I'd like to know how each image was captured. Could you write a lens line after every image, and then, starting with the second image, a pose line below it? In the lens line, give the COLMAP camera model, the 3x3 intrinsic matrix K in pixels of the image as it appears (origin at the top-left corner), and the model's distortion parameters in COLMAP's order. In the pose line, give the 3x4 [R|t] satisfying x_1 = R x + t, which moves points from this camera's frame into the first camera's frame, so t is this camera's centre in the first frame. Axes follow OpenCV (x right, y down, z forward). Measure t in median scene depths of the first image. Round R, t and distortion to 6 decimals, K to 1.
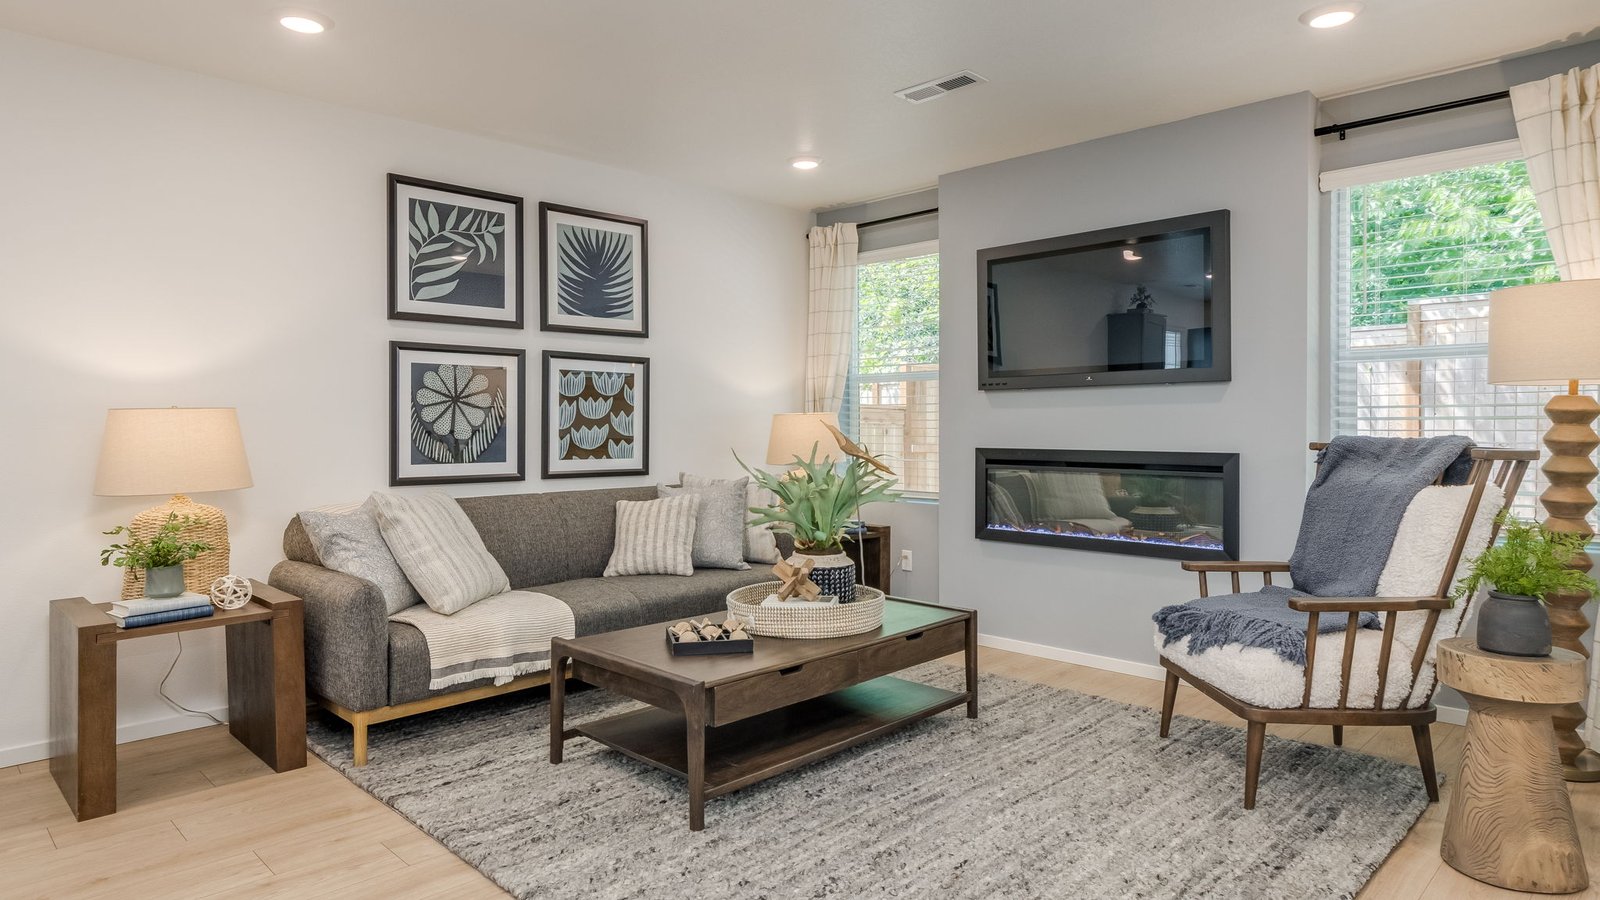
lens RADIAL K [[931.4, 0, 803.2], [0, 931.4, 429.5], [0, 0, 1]] dist [0.003113, -0.001431]
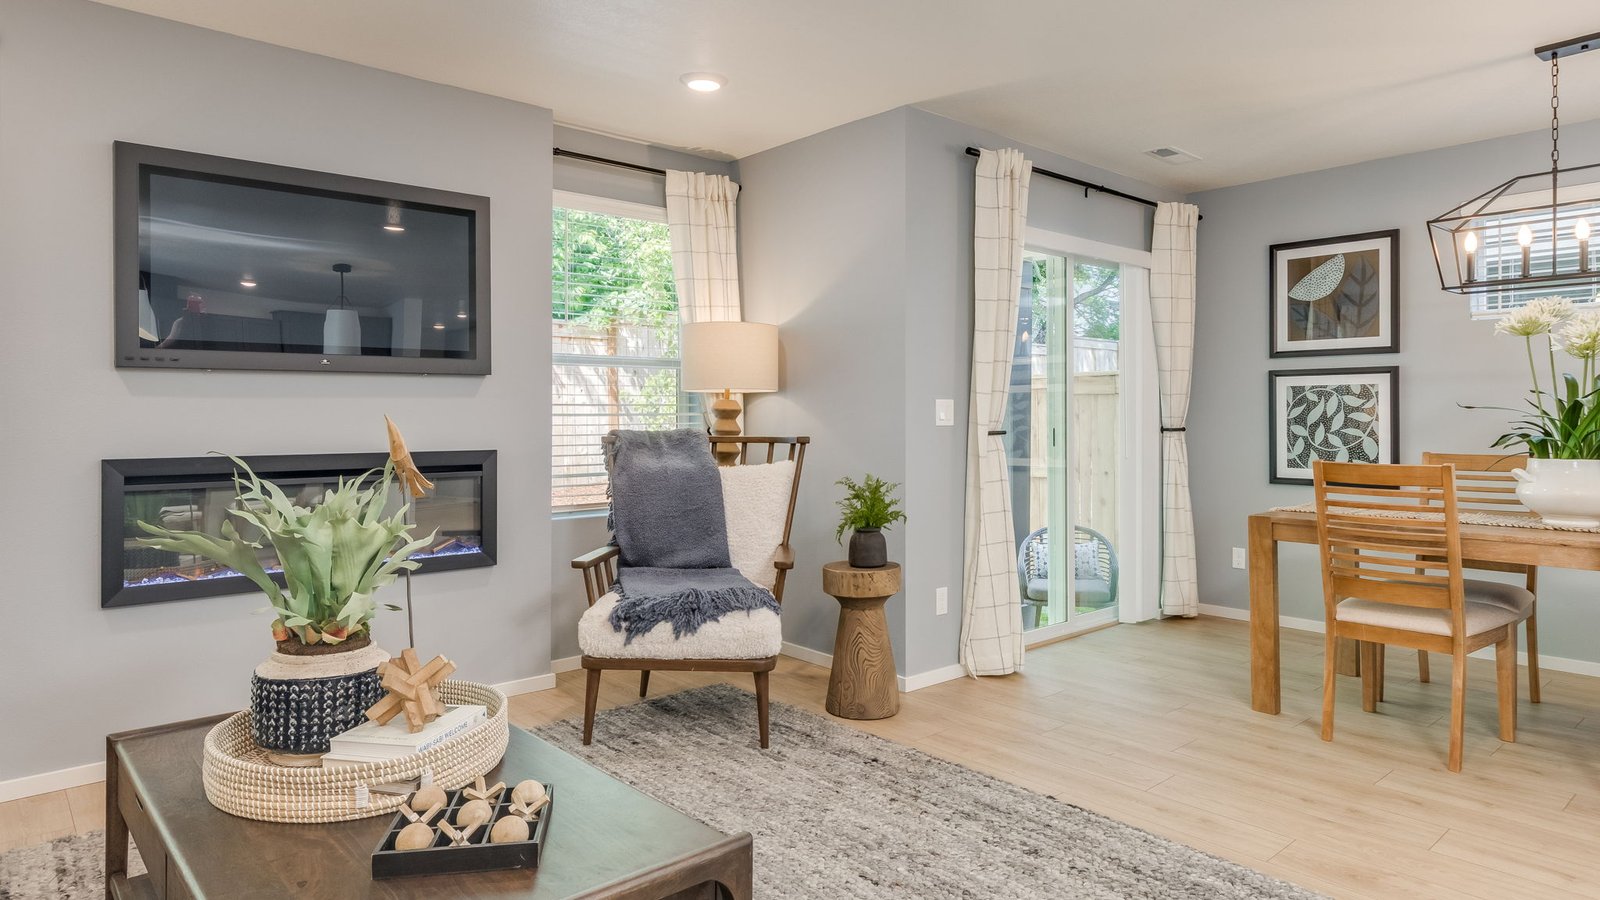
lens RADIAL K [[943.4, 0, 793.8], [0, 943.4, 410.9], [0, 0, 1]] dist [0.005702, 0.000706]
pose [[0.072847, 0.008804, 0.997304, -0.482912], [0.008180, 0.999922, -0.009425, -0.003443], [-0.997310, 0.008845, 0.072769, 0.597456]]
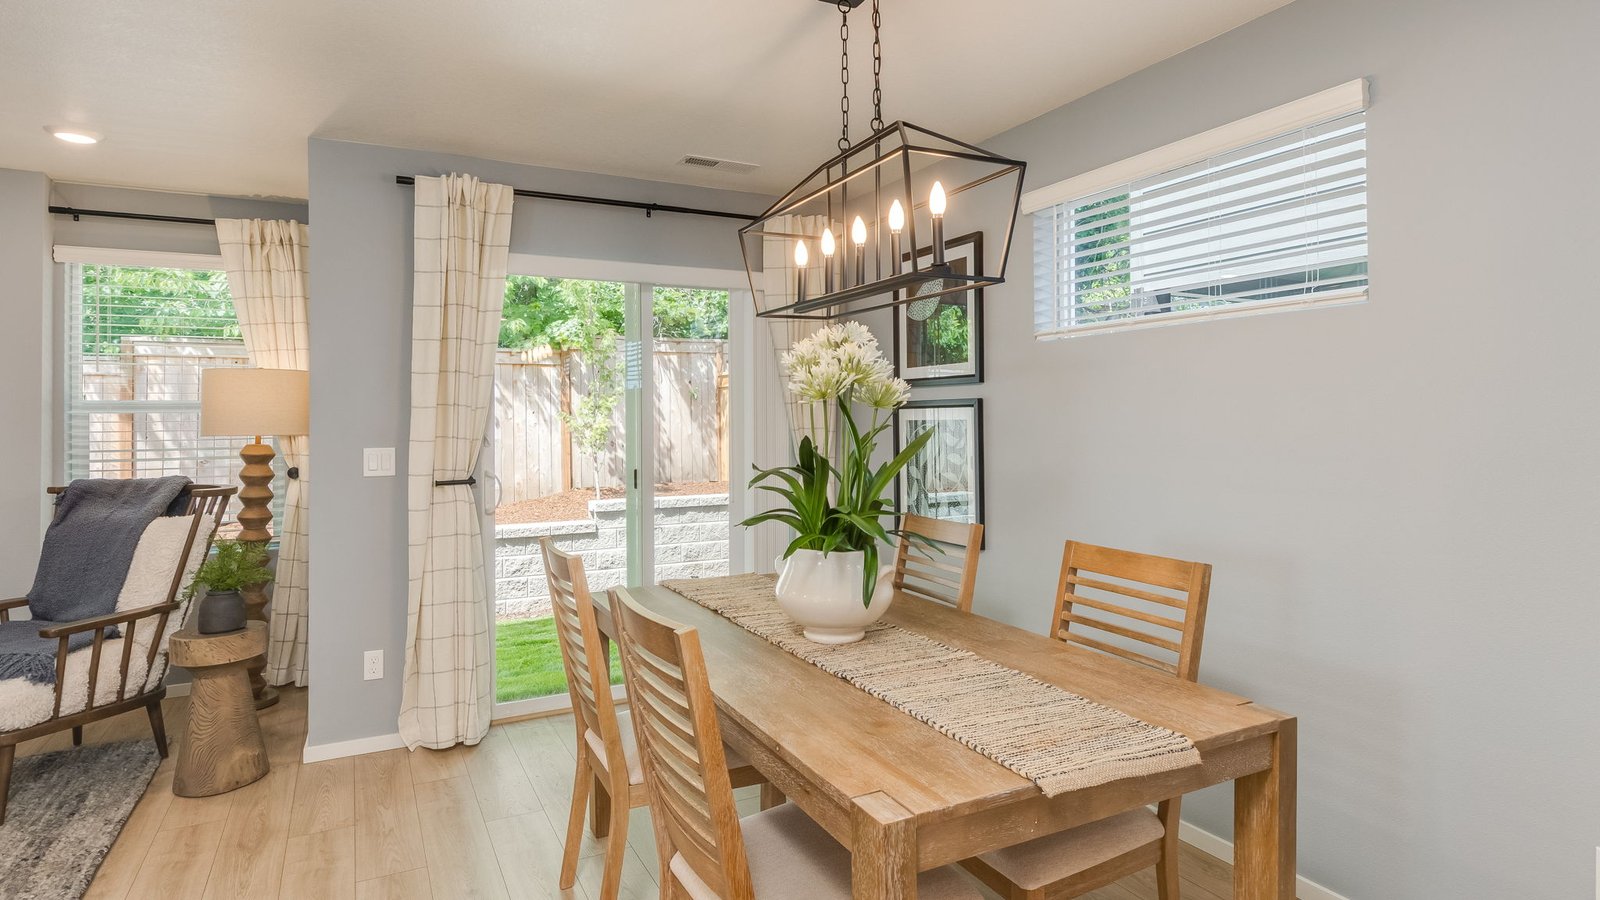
lens RADIAL K [[849.5, 0, 794.3], [0, 849.5, 408.7], [0, 0, 1]] dist [0.000294, -0.002509]
pose [[0.309288, 0.012561, 0.950886, -0.136387], [0.016202, 0.999698, -0.018476, -0.041011], [-0.950831, 0.021120, 0.308991, -0.159350]]
